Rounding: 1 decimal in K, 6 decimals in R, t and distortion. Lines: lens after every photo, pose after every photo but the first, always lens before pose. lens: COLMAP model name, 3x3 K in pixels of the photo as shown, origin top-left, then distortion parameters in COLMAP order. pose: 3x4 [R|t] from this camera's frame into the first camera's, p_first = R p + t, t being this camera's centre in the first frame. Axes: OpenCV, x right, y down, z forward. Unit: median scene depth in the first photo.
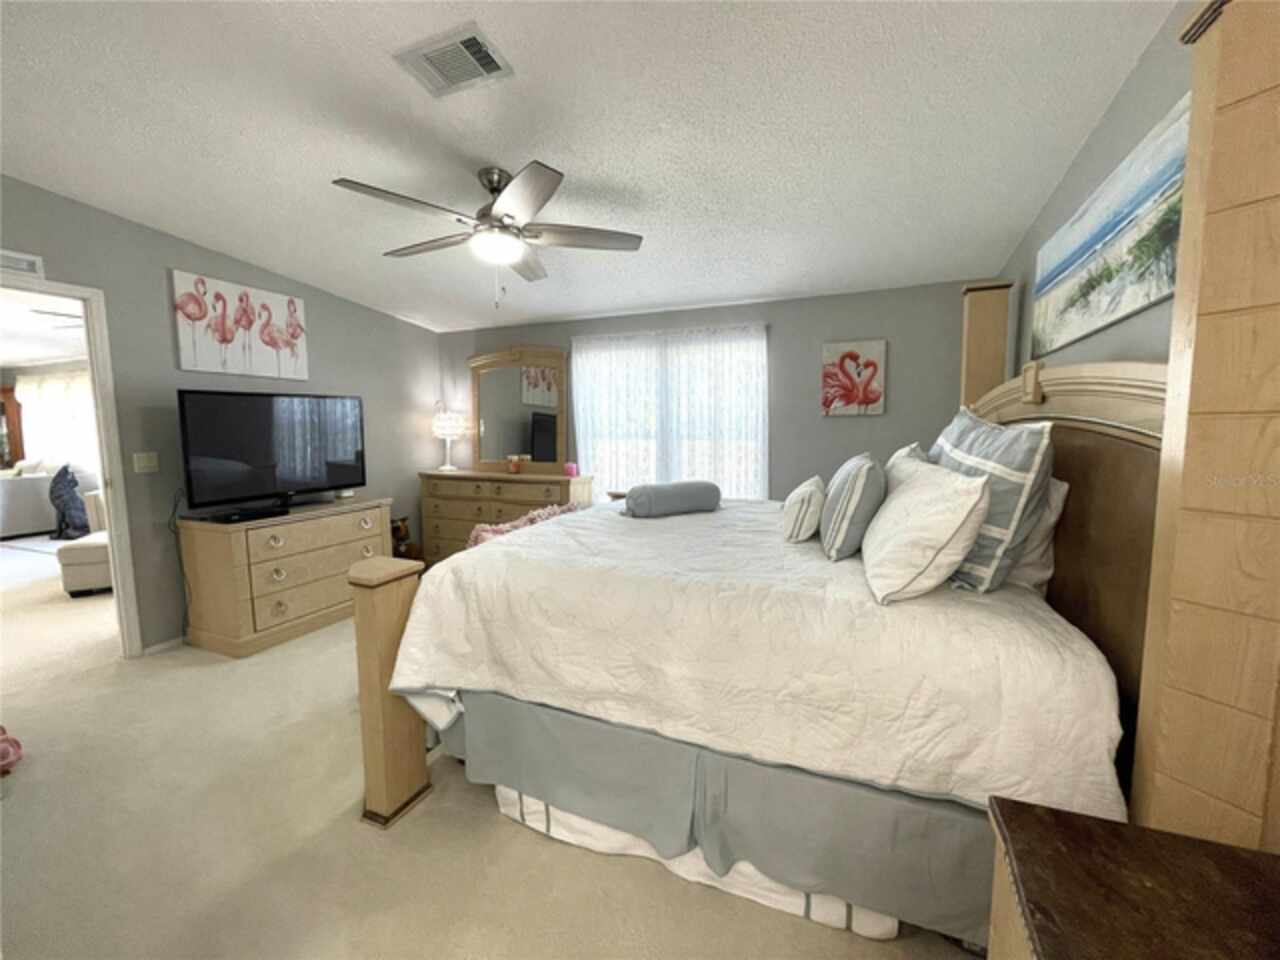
lens RADIAL K [[515.5, 0, 644.1], [0, 515.5, 480.4], [0, 0, 1]] dist [-0.003643, 0.000250]
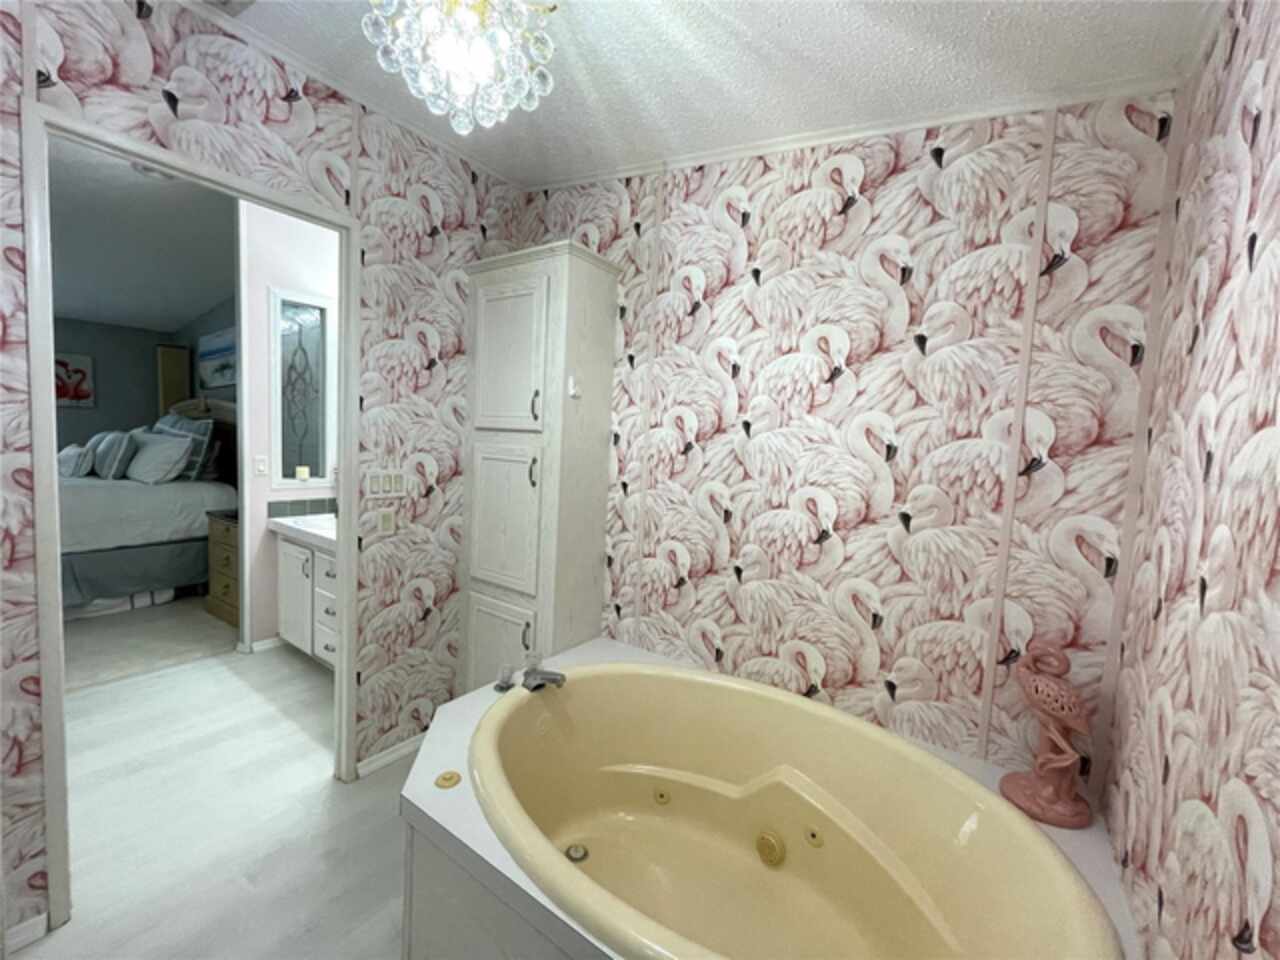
lens RADIAL K [[515.5, 0, 644.2], [0, 515.5, 480.3], [0, 0, 1]] dist [-0.003643, 0.000250]
pose [[0.209430, -0.058527, 0.976070, -1.301256], [0.053677, 0.997390, 0.048288, 0.183919], [-0.976349, 0.042280, 0.212025, -1.661266]]
